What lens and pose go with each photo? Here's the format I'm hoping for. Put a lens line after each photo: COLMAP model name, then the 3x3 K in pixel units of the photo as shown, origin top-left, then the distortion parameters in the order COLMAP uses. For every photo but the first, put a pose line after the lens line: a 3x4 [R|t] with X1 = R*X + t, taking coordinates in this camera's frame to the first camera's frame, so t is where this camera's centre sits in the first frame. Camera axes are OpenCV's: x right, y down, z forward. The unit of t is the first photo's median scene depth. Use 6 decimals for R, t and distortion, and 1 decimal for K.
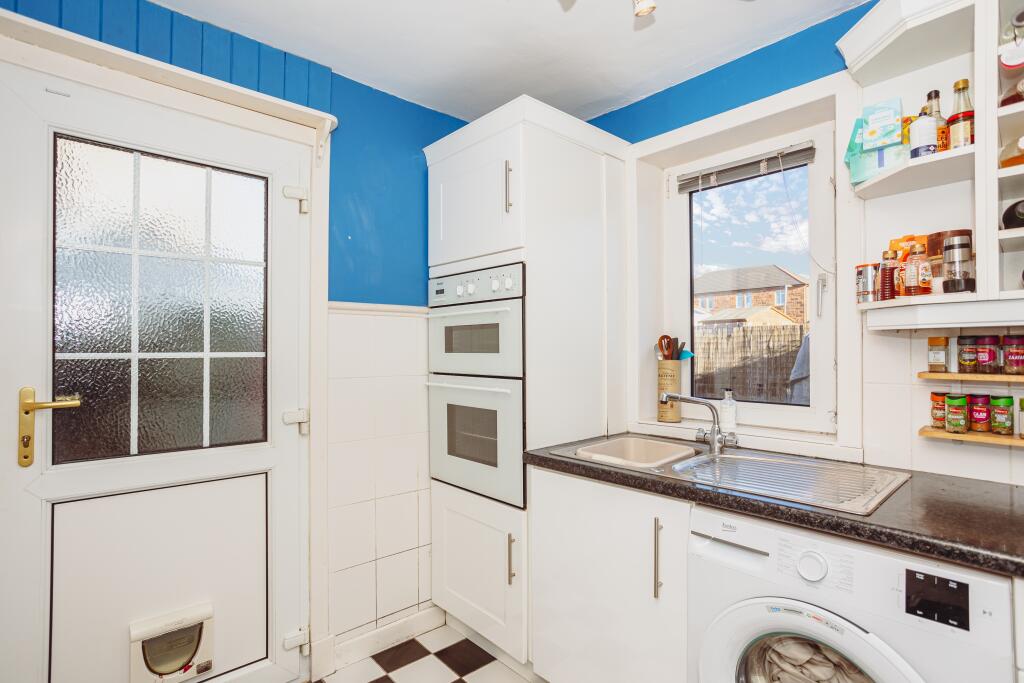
lens RADIAL K [[501.4, 0, 508.2], [0, 501.4, 344.1], [0, 0, 1]] dist [-0.052754, 0.035308]
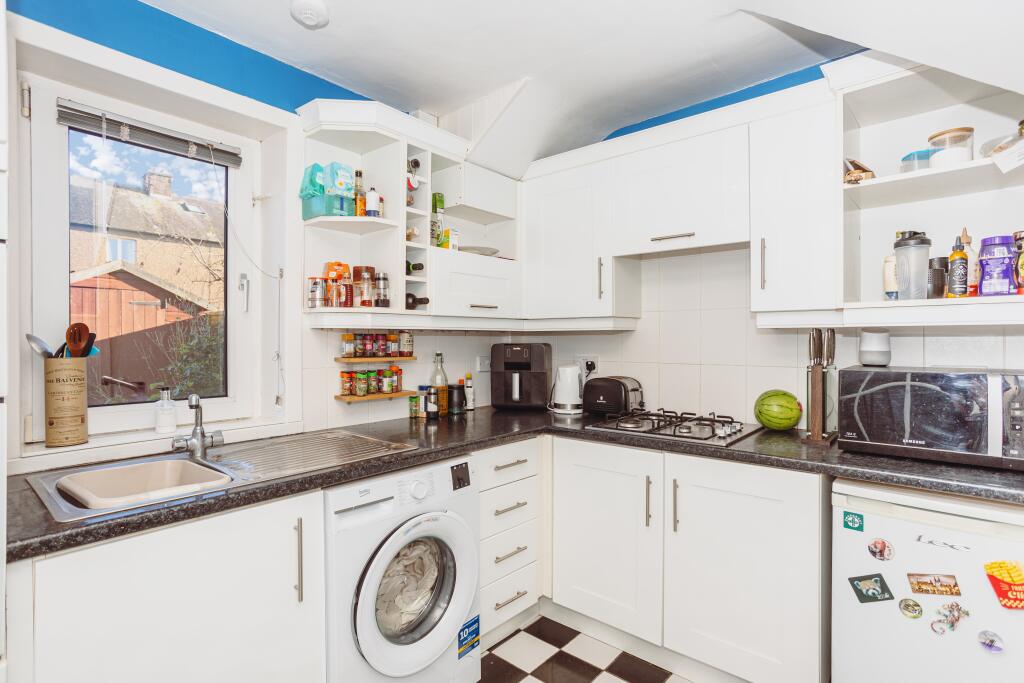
lens RADIAL K [[501.4, 0, 508.2], [0, 501.4, 344.1], [0, 0, 1]] dist [-0.052754, 0.035308]
pose [[-0.127210, -0.006246, 0.991856, -0.660739], [-0.011086, 0.999927, 0.004875, 0.002899], [-0.991814, -0.010376, -0.127270, 0.681697]]
